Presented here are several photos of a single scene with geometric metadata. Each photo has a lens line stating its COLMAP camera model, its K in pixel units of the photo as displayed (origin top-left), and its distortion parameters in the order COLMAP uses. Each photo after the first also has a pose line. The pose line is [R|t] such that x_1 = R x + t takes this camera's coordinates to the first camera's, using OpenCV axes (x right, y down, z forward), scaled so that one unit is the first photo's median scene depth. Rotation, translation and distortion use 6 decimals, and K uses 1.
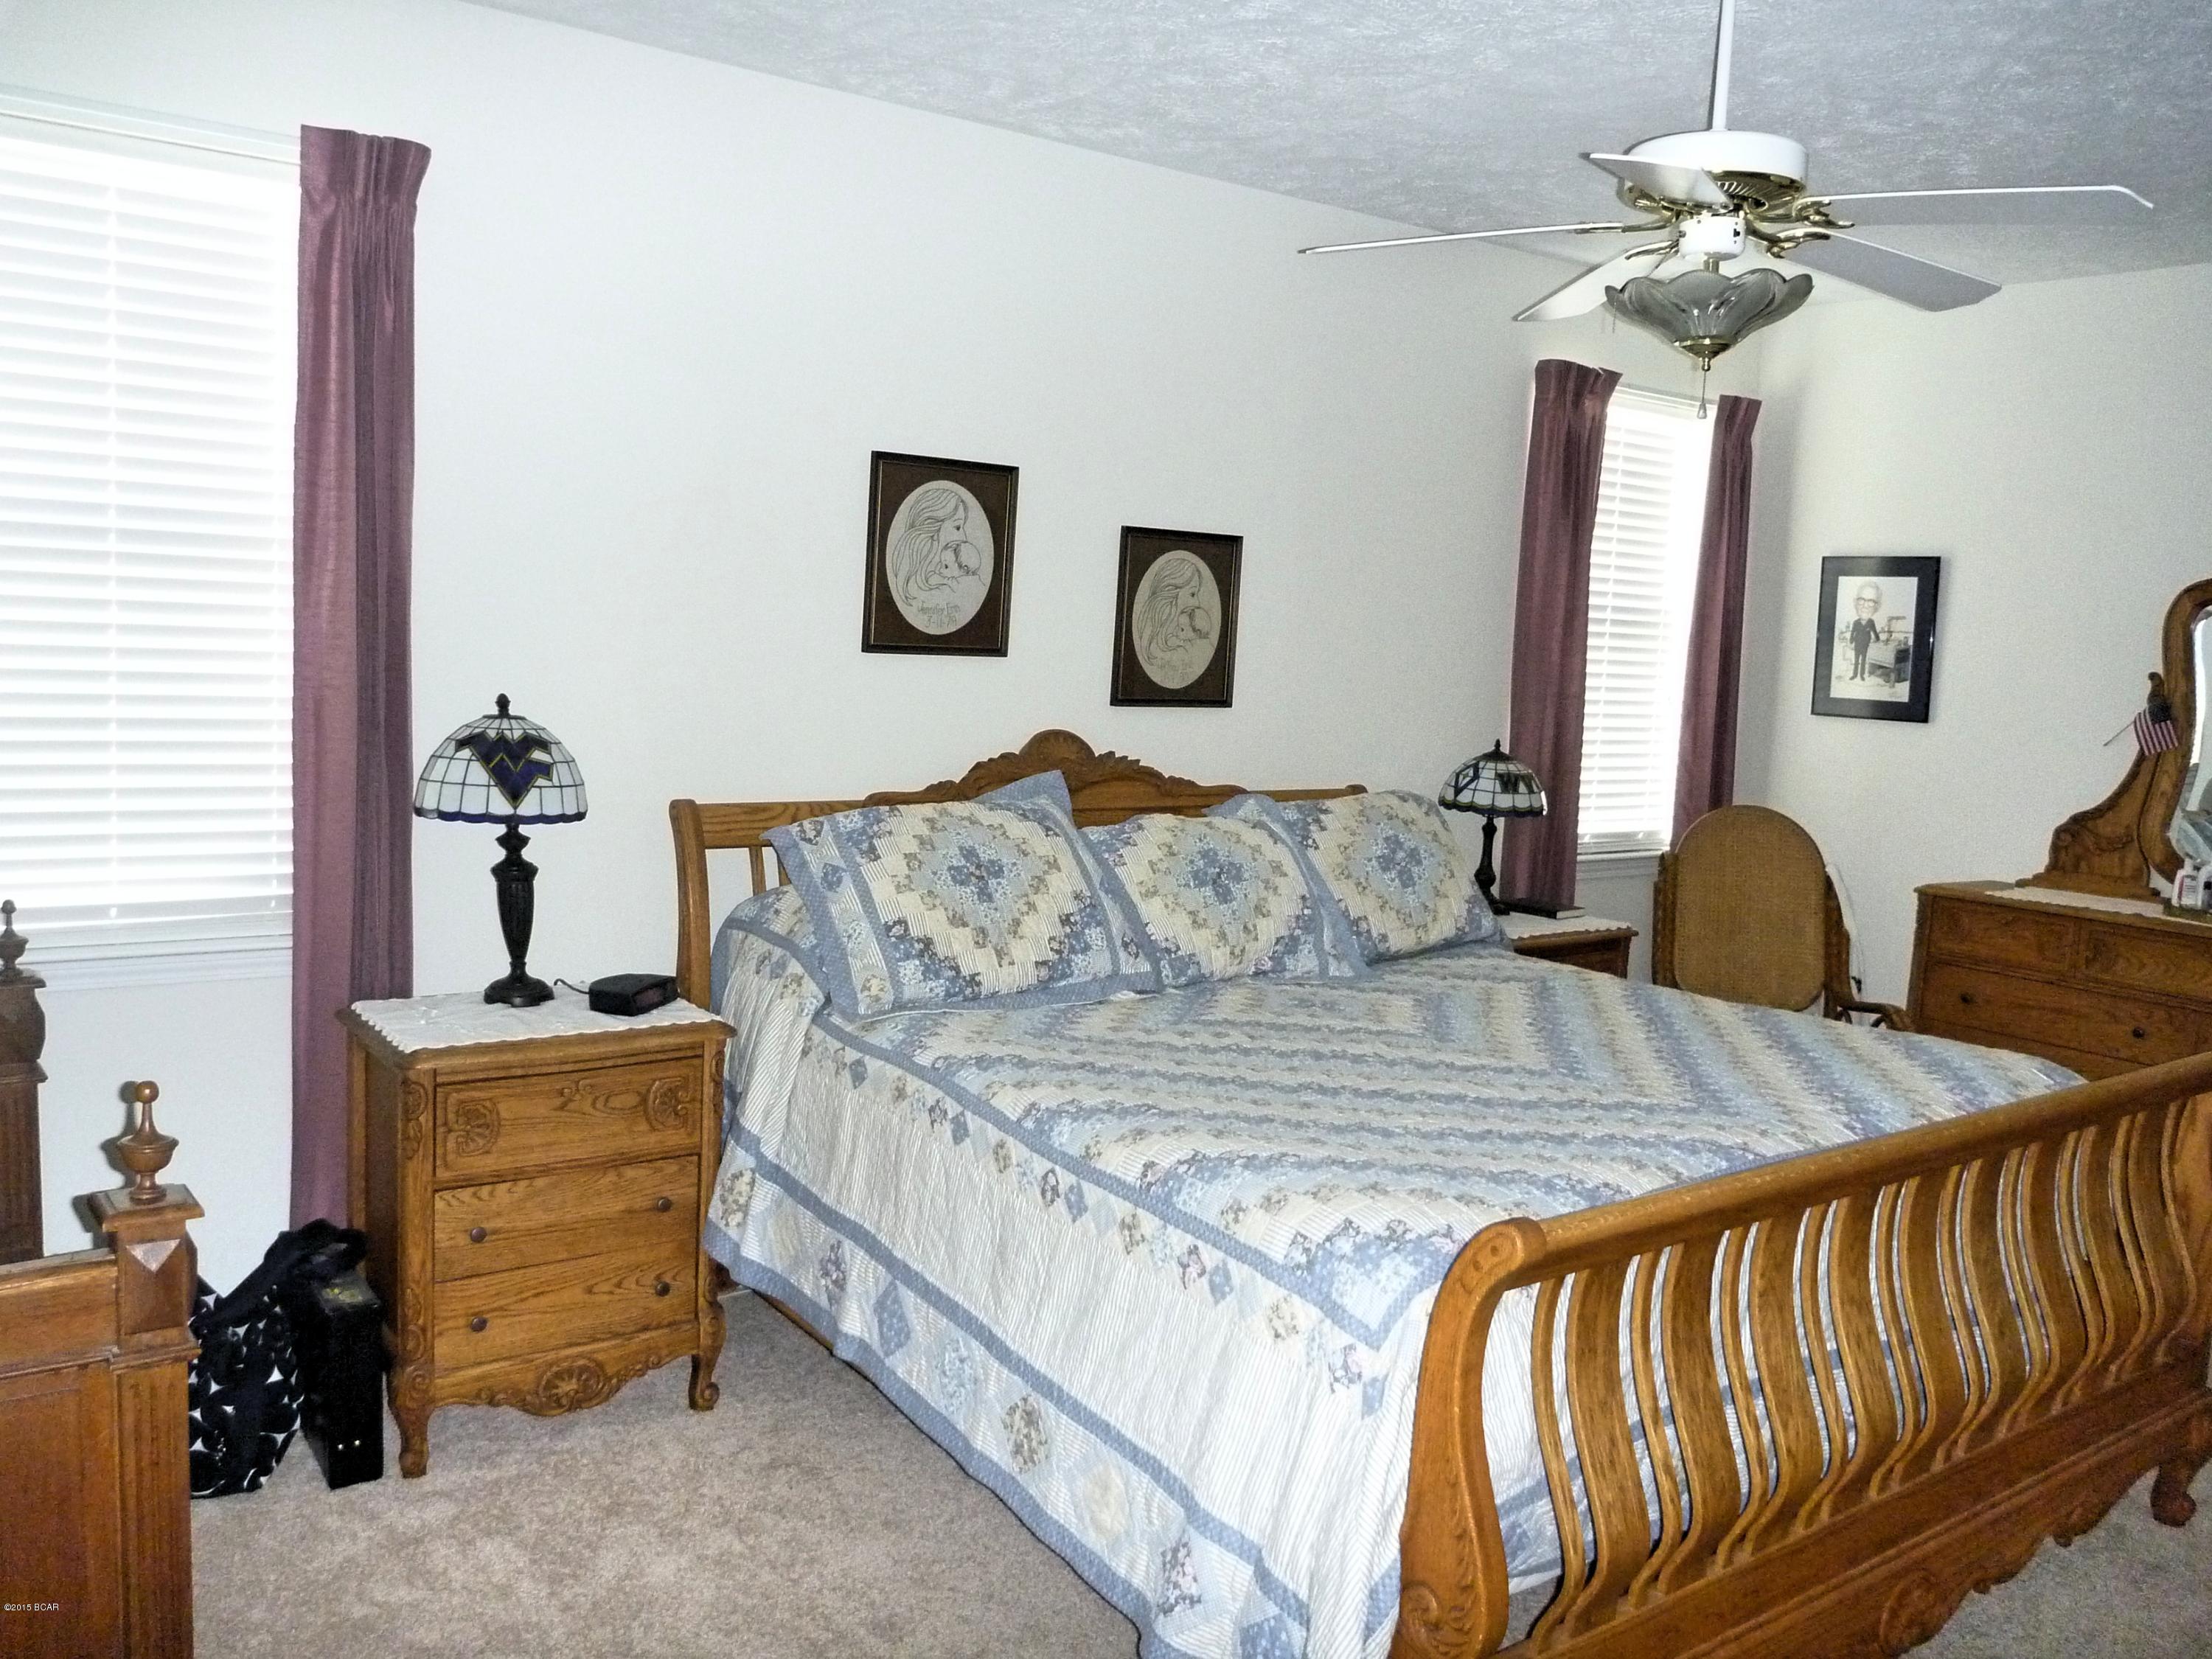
lens RADIAL K [[1818.7, 0, 1106.1], [0, 1818.7, 888.6], [0, 0, 1]] dist [-0.002755, -0.000601]
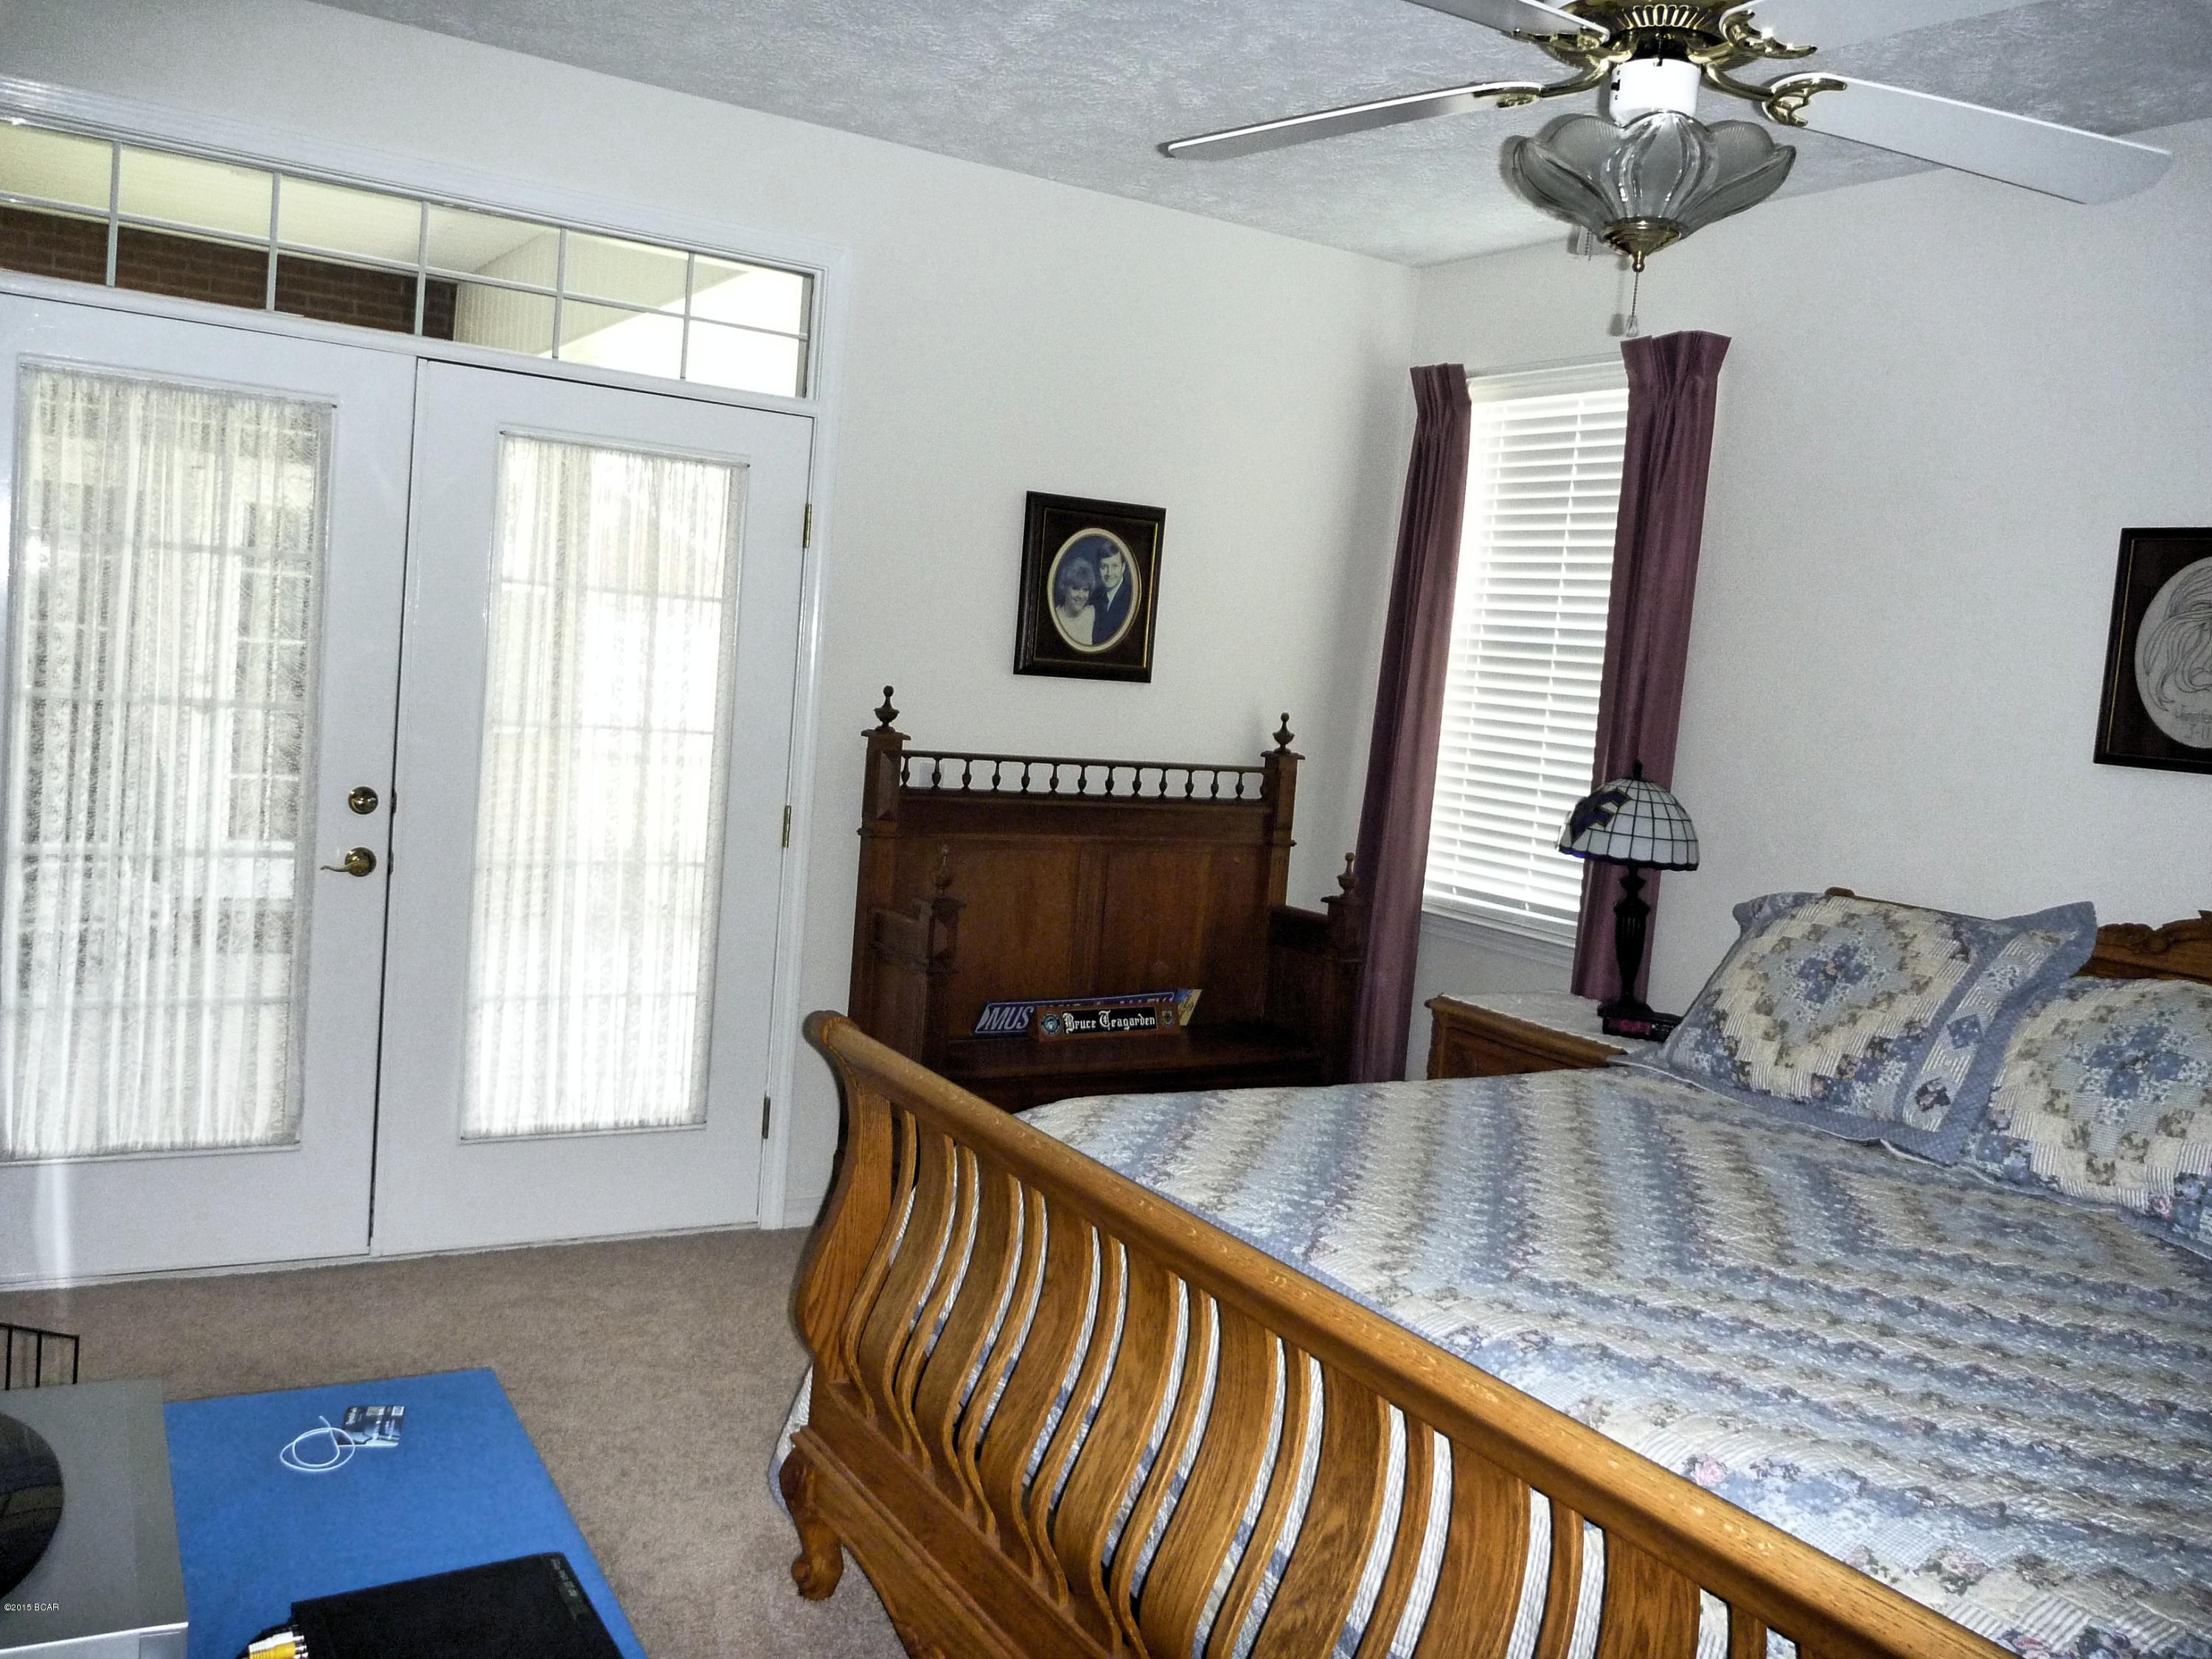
lens RADIAL K [[1879.5, 0, 1115.5], [0, 1879.5, 822.2], [0, 0, 1]] dist [0.011603, 0.008596]
pose [[-0.089236, 0.023128, -0.995742, 0.922985], [-0.242191, 0.969220, 0.044216, -0.037035], [0.966116, 0.245106, -0.080888, 0.747548]]
